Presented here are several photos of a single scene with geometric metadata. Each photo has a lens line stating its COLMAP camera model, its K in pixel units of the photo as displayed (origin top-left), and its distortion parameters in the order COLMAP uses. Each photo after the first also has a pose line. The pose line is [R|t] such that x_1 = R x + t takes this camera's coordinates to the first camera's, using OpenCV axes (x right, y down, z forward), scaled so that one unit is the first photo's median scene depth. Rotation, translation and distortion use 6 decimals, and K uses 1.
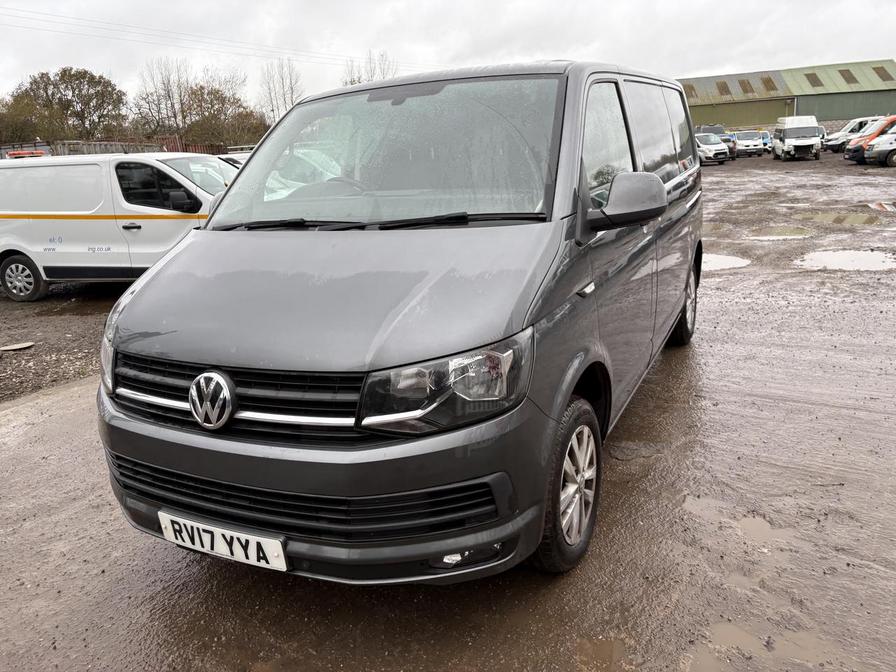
lens RADIAL K [[687.0, 0, 447.8], [0, 687.0, 338.1], [0, 0, 1]] dist [0.013820, -0.008024]
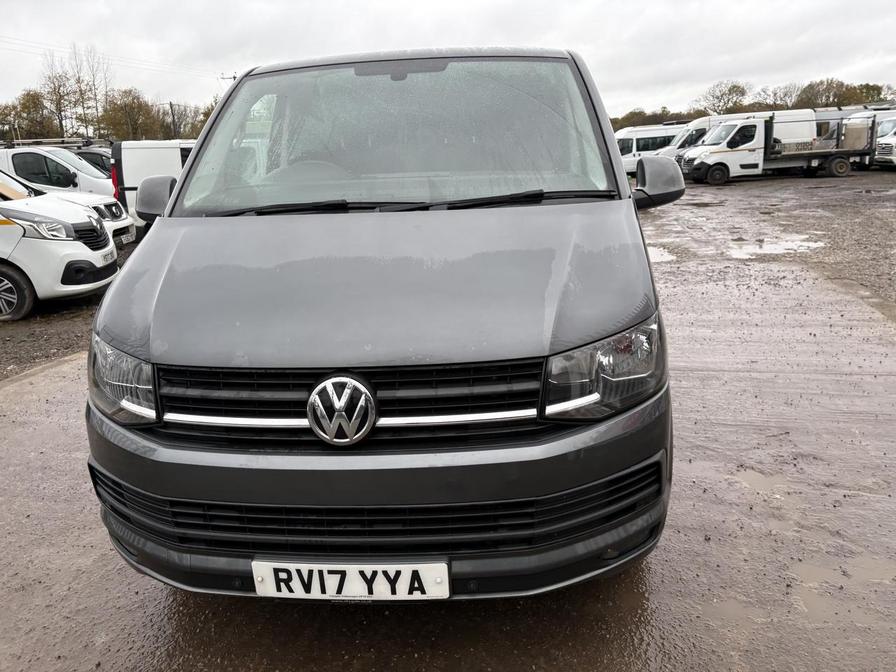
lens RADIAL K [[687.0, 0, 450.0], [0, 687.0, 335.5], [0, 0, 1]] dist [0.013820, -0.008024]
pose [[0.926688, -0.071197, 0.369027, -0.507977], [0.078647, 0.996889, -0.005165, 0.014900], [-0.367511, 0.033809, 0.929404, 0.179737]]
